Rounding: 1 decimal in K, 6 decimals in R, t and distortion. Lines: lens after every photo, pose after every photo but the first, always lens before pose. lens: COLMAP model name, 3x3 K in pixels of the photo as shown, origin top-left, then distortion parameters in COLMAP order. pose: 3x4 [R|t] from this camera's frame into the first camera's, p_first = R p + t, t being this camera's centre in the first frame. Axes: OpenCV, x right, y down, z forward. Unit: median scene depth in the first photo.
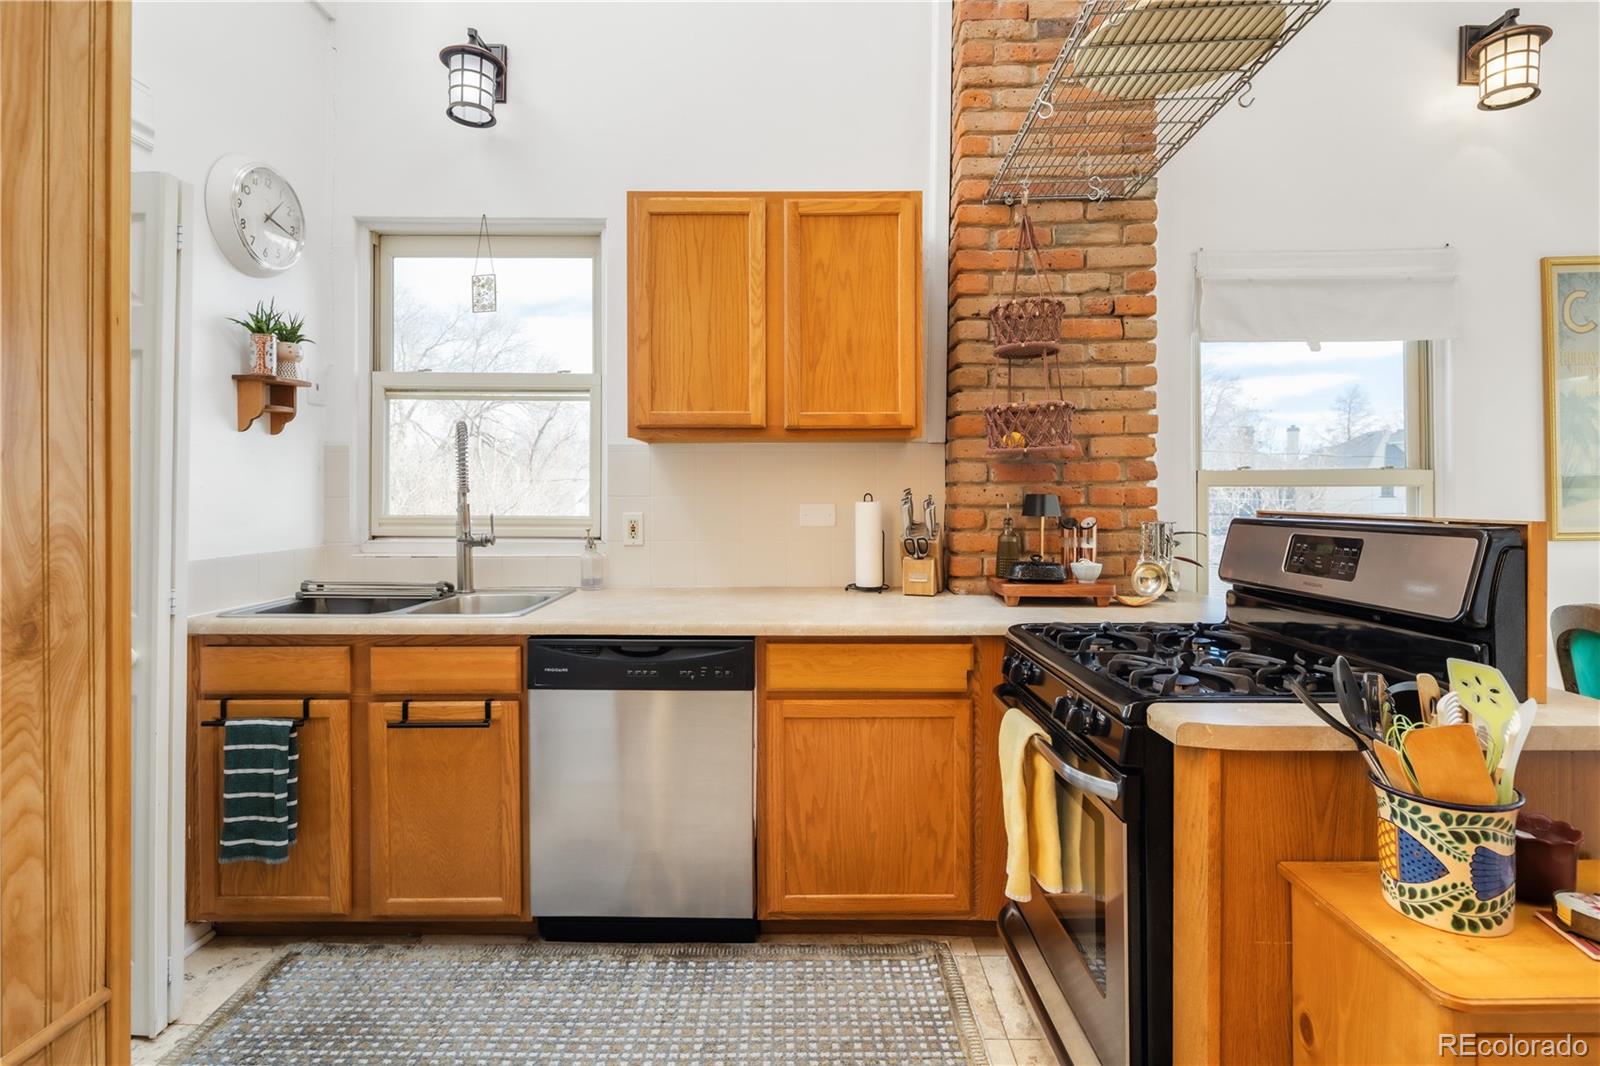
lens RADIAL K [[780.9, 0, 795.4], [0, 780.9, 492.9], [0, 0, 1]] dist [-0.000437, -0.002746]
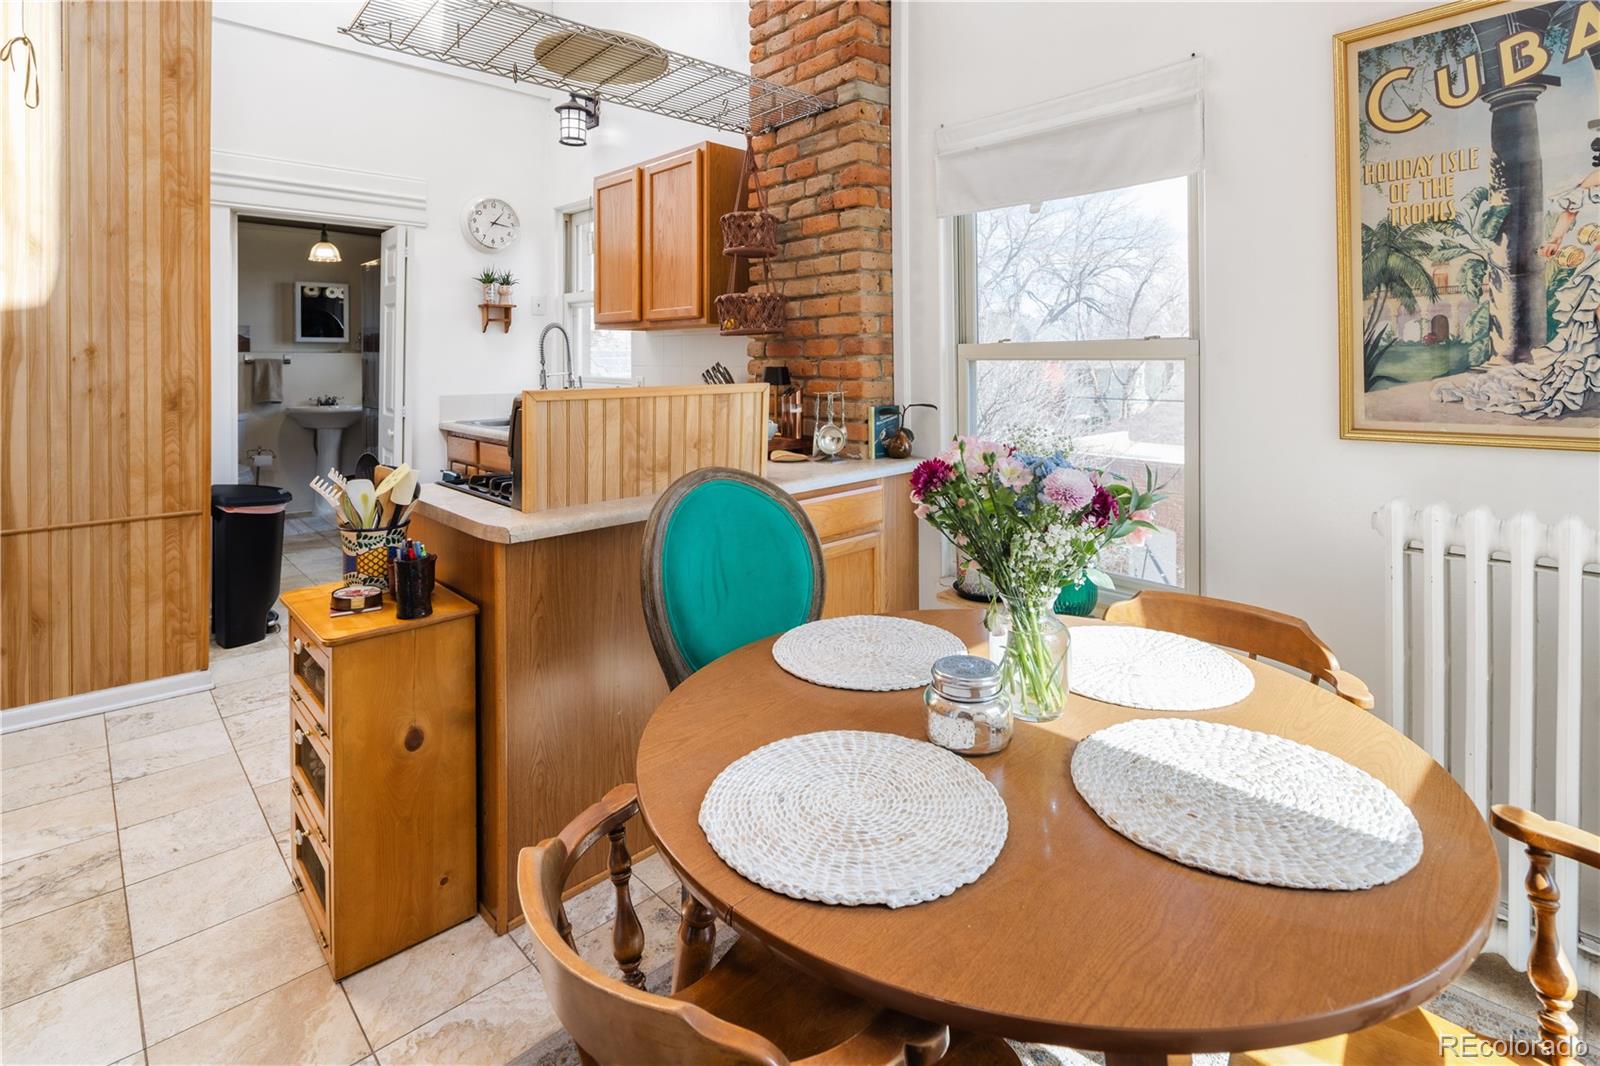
lens RADIAL K [[780.9, 0, 792.9], [0, 780.9, 360.0], [0, 0, 1]] dist [-0.000437, -0.002746]
pose [[0.694251, 0.001352, -0.719731, 1.187842], [0.001589, 0.999993, 0.003412, -0.013253], [0.719731, -0.003512, 0.694244, 0.166724]]
